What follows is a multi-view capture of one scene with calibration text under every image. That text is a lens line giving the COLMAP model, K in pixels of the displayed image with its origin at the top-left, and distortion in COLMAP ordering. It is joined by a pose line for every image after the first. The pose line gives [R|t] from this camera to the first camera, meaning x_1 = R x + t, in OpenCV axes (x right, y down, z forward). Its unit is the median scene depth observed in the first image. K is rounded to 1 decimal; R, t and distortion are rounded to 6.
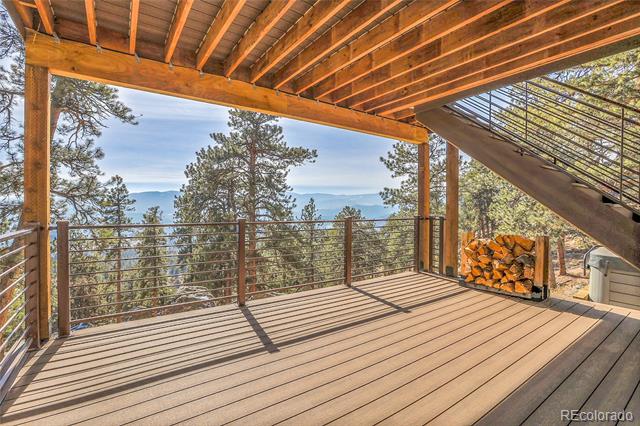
lens RADIAL K [[297.5, 0, 320.5], [0, 297.5, 212.3], [0, 0, 1]] dist [-0.032827, 0.003656]
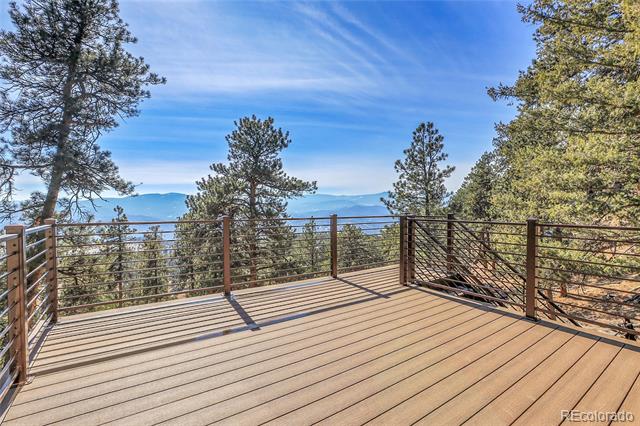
lens RADIAL K [[297.5, 0, 319.1], [0, 297.5, 210.8], [0, 0, 1]] dist [-0.032827, 0.003656]
pose [[0.999960, -0.007001, -0.005546, 0.000498], [0.006983, 0.999971, -0.003180, -0.104355], [0.005568, 0.003141, 0.999980, -0.000770]]
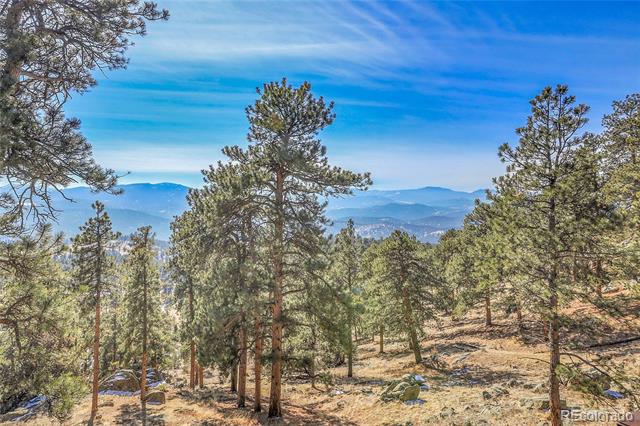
lens RADIAL K [[370.8, 0, 320.2], [0, 370.8, 206.8], [0, 0, 1]] dist [-0.013871, 0.003393]
pose [[0.997358, 0.015919, -0.070881, -0.065554], [-0.016457, 0.999840, -0.007018, -0.117531], [0.070758, 0.008166, 0.997460, 0.108663]]
